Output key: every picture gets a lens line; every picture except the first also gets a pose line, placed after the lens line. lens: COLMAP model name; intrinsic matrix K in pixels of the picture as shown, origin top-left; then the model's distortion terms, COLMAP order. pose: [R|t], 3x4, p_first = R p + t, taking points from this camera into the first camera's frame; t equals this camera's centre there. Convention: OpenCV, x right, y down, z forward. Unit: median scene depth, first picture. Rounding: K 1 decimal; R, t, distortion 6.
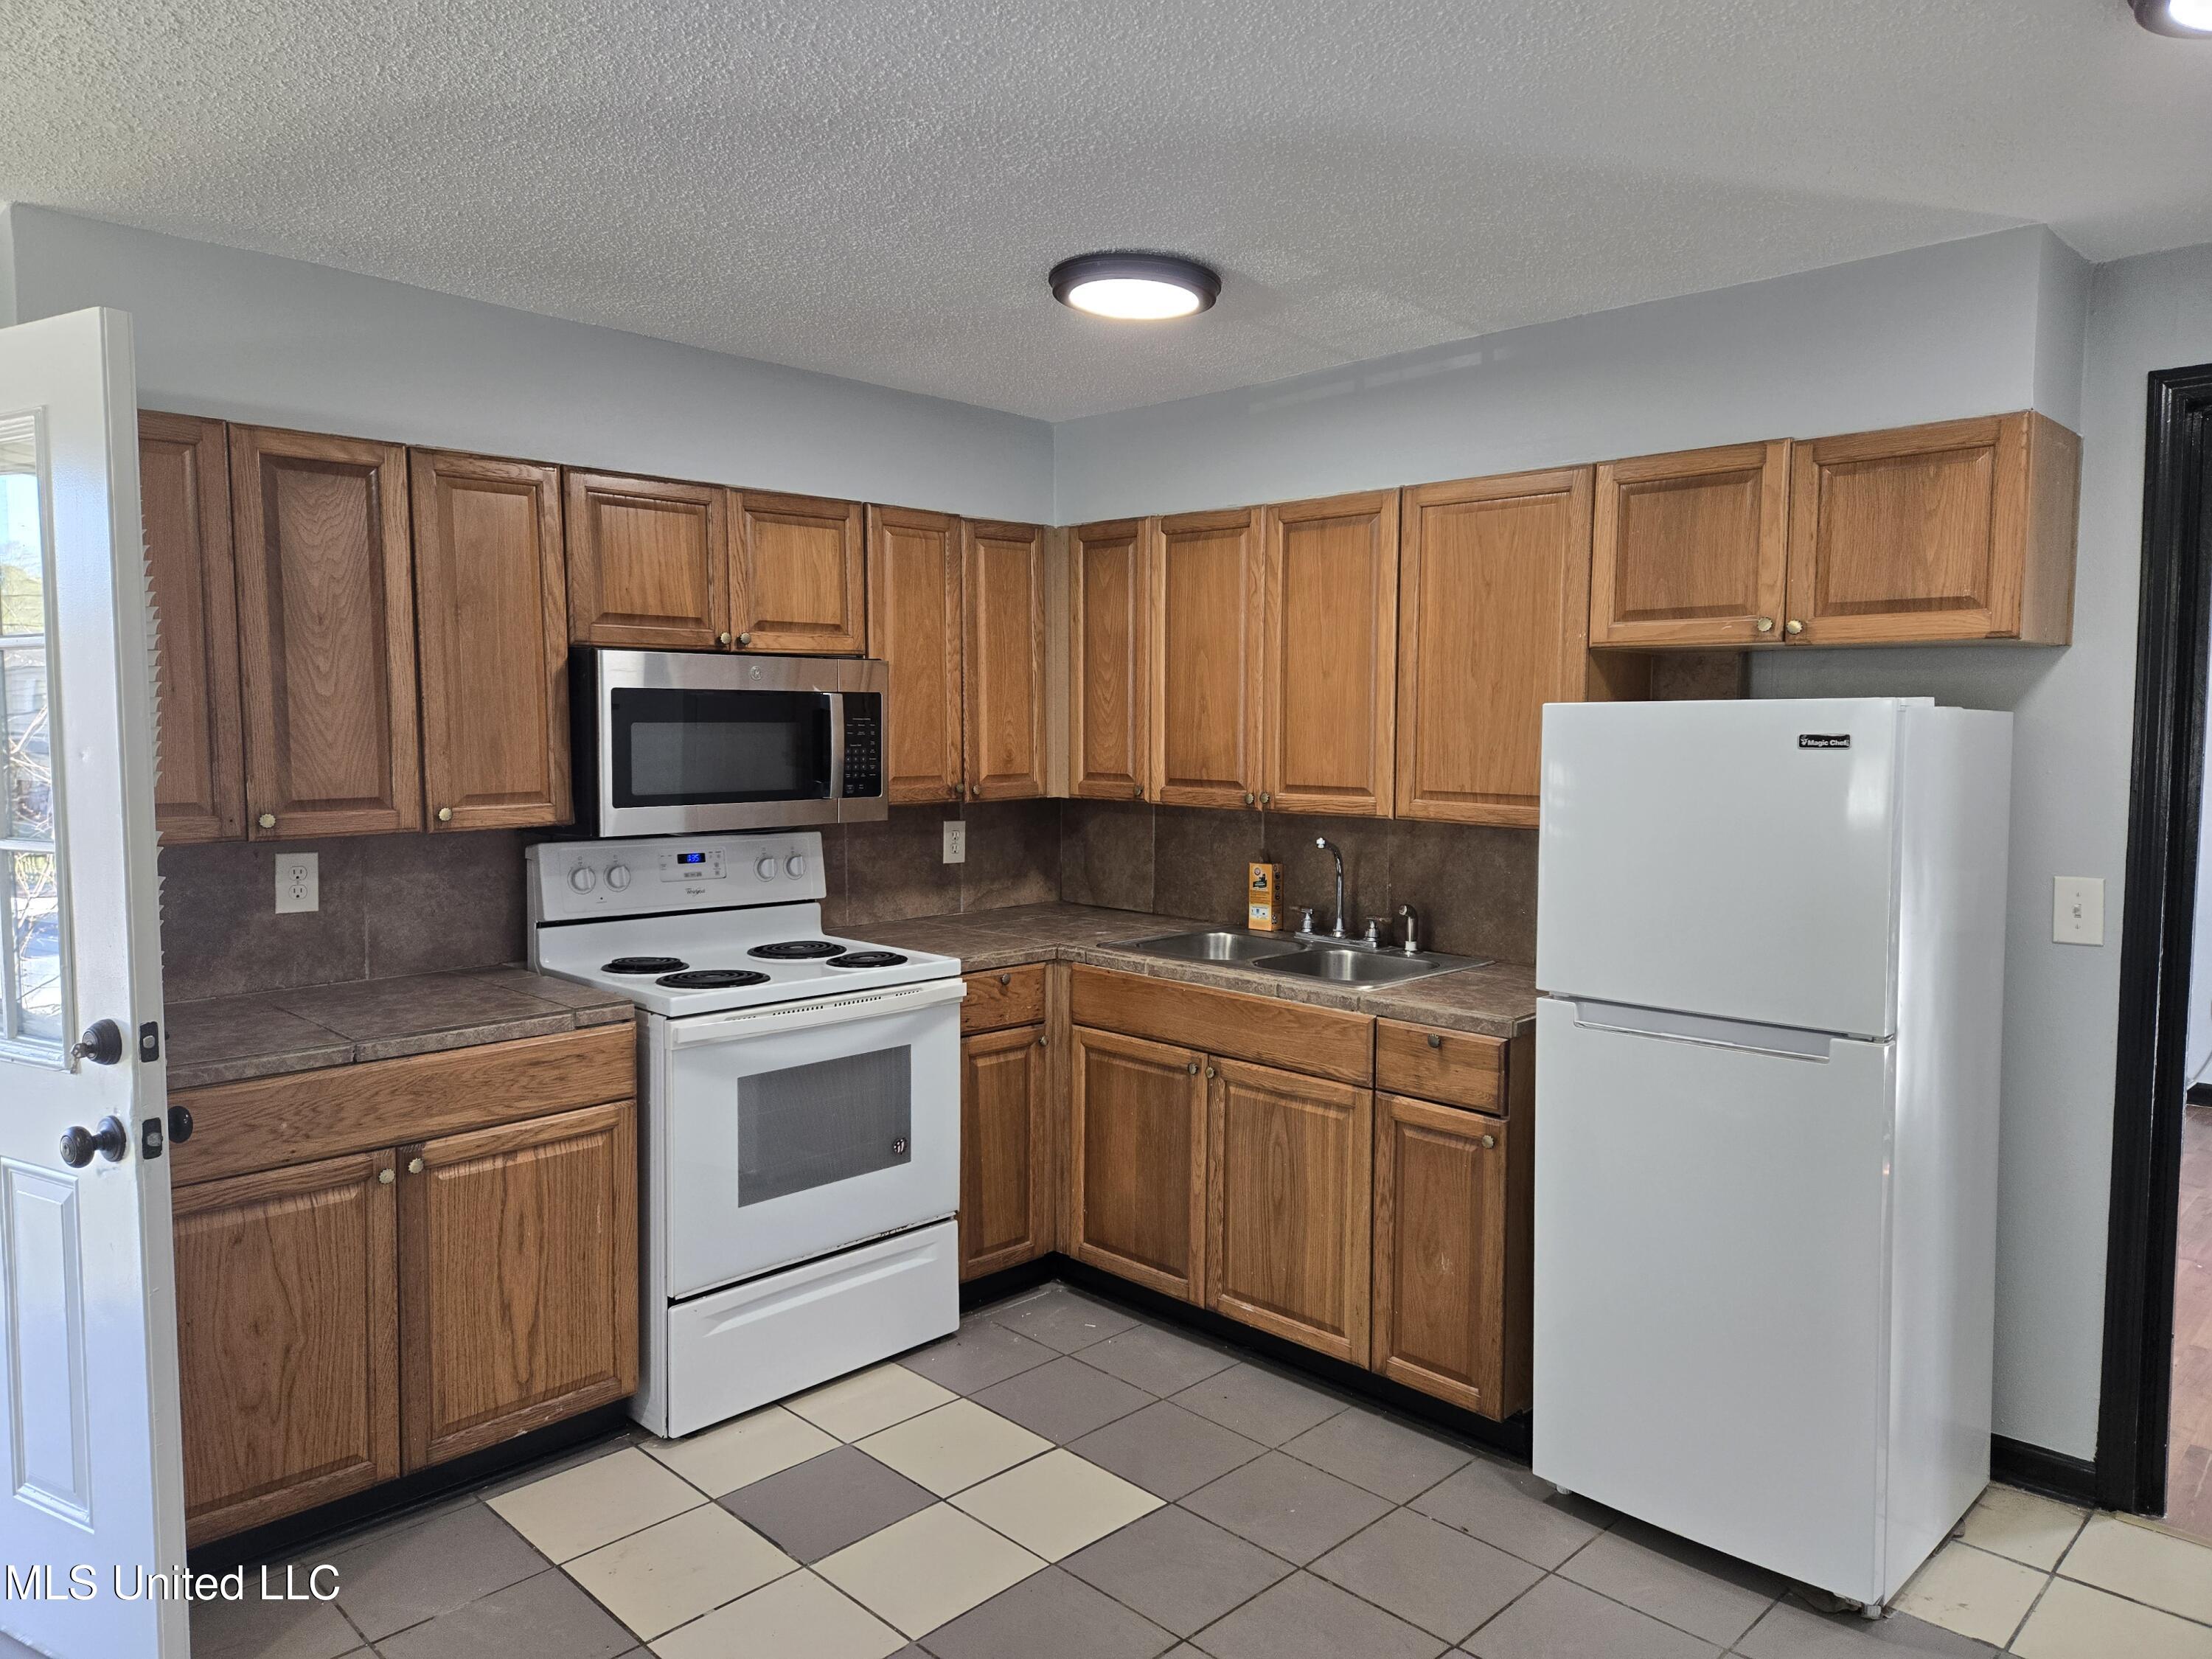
lens RADIAL K [[1484.3, 0, 1103.6], [0, 1484.3, 823.5], [0, 0, 1]] dist [0.057699, -0.036613]
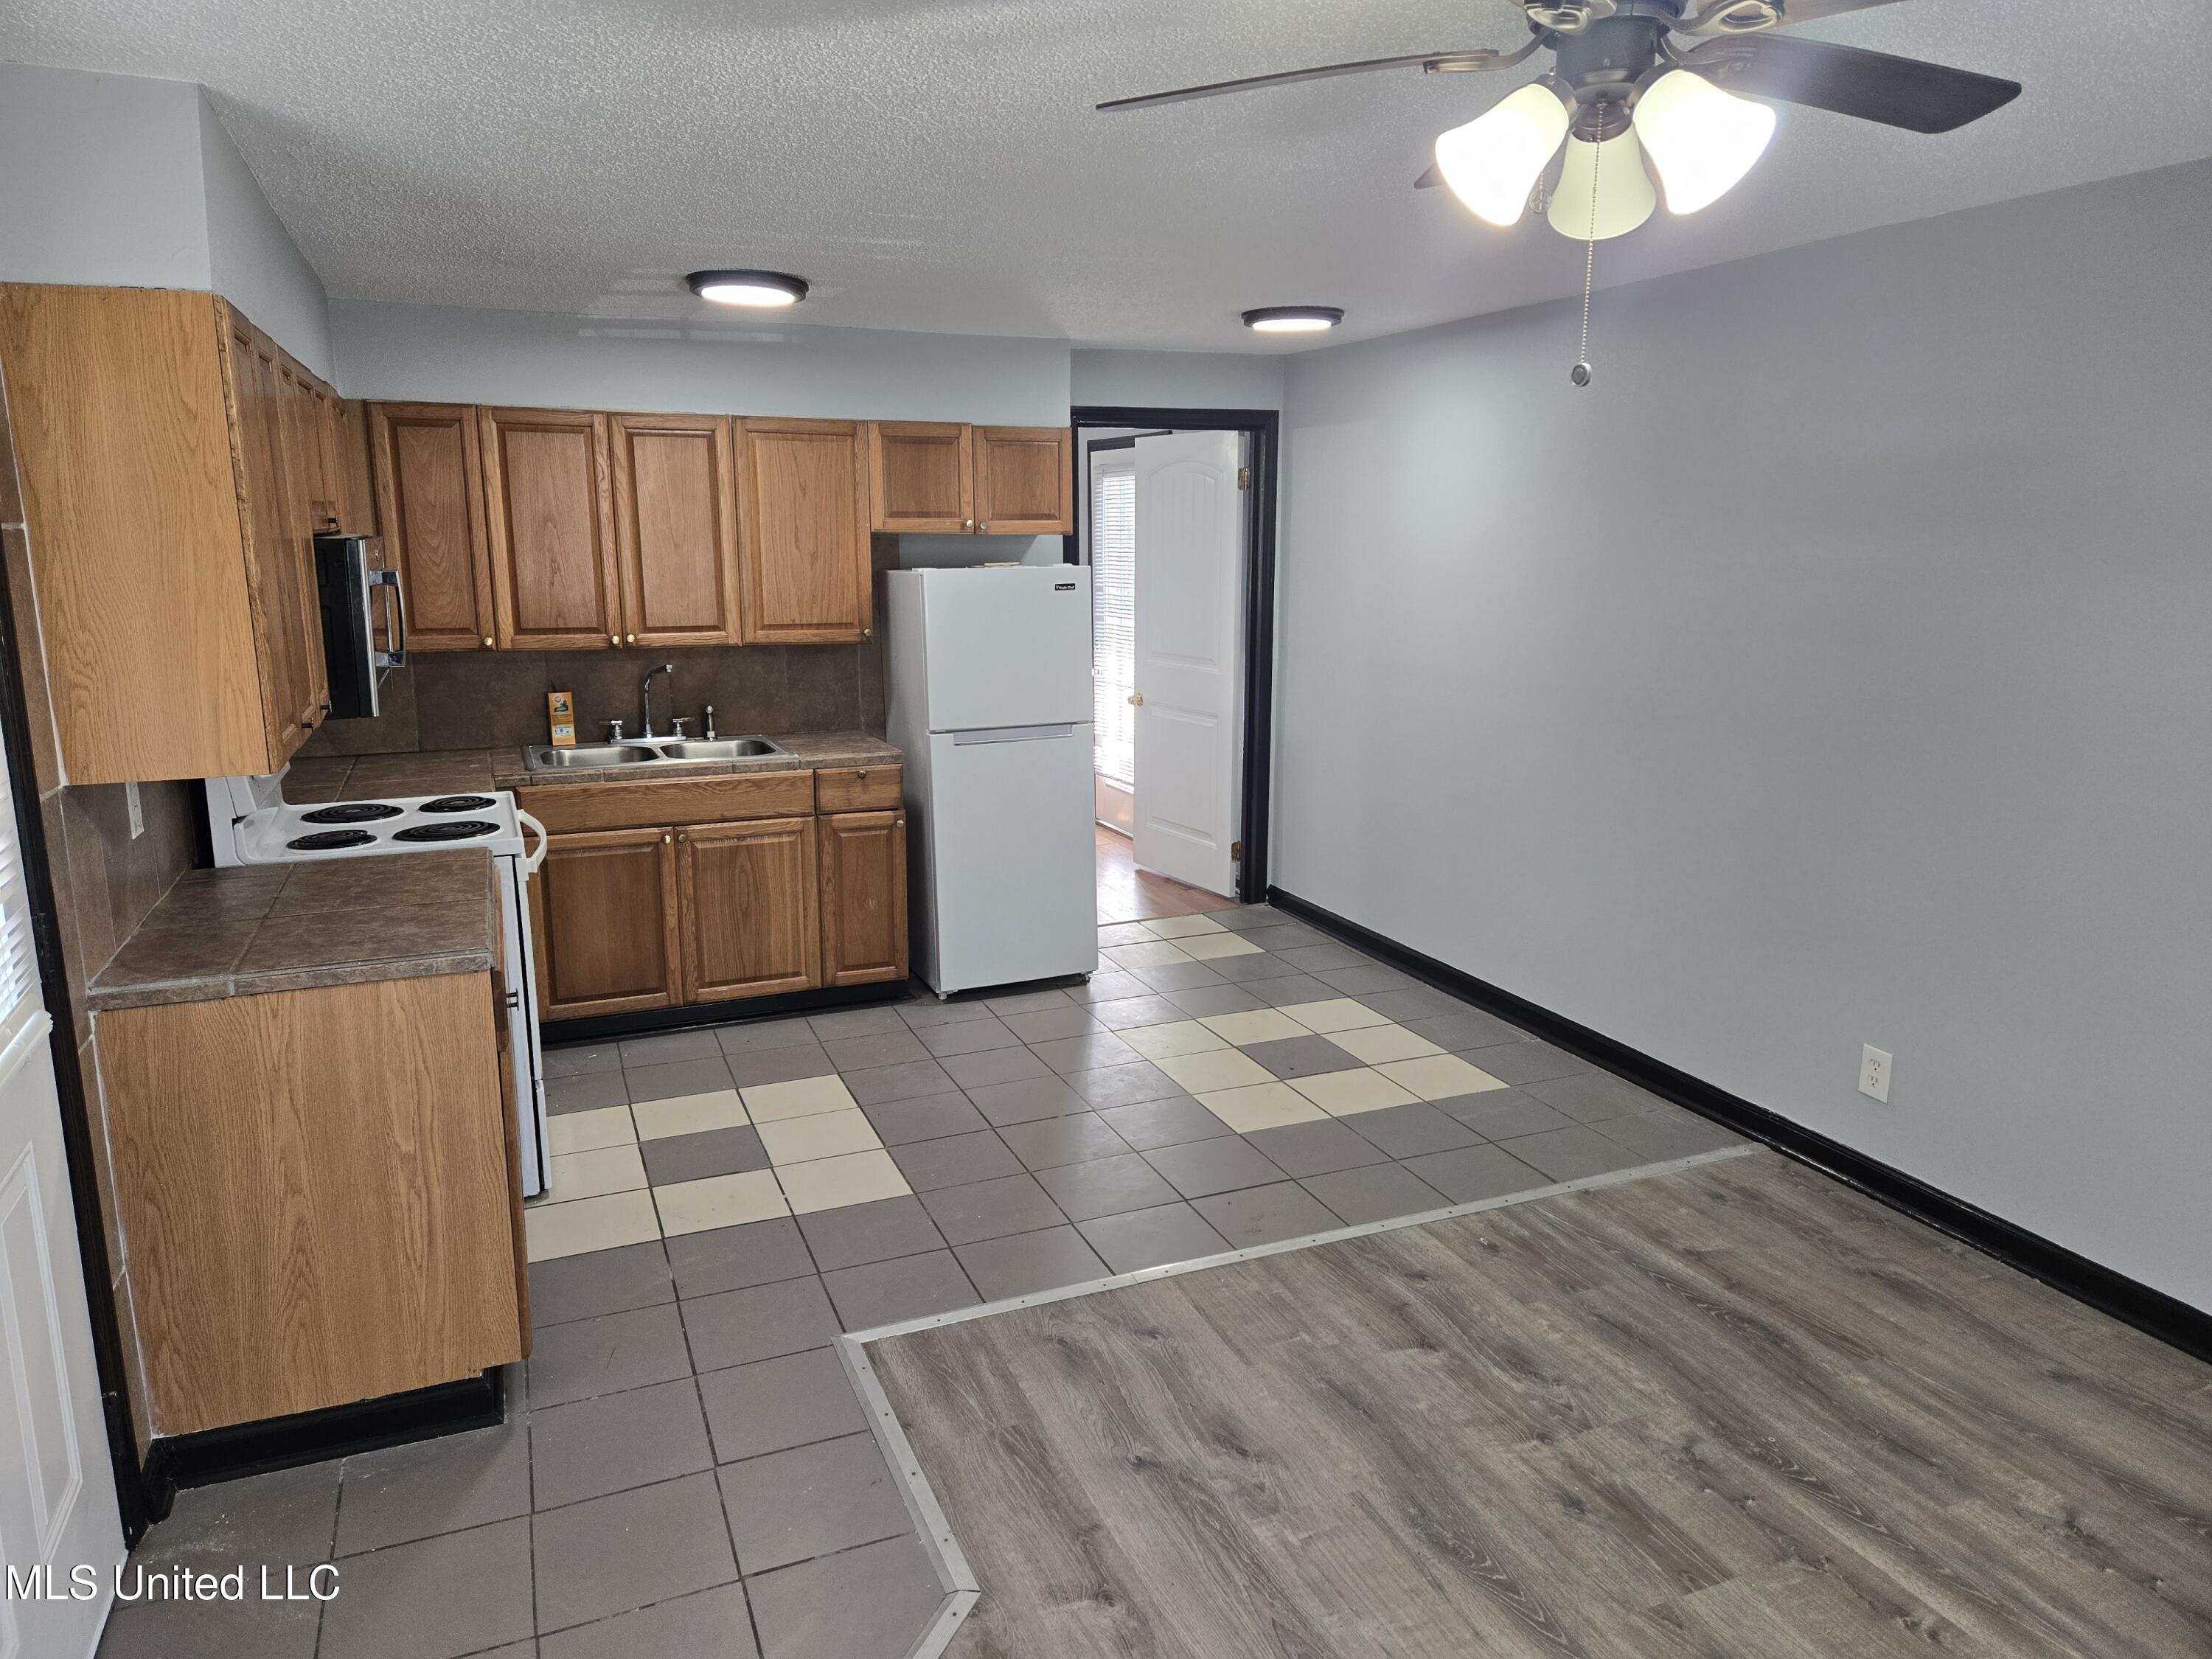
lens RADIAL K [[1484.3, 0, 1105.7], [0, 1484.3, 835.8], [0, 0, 1]] dist [0.057699, -0.036613]
pose [[0.370020, -0.194892, 0.908352, -1.116623], [0.068876, 0.980812, 0.182382, -0.066407], [-0.926467, -0.004922, 0.376343, 0.110537]]
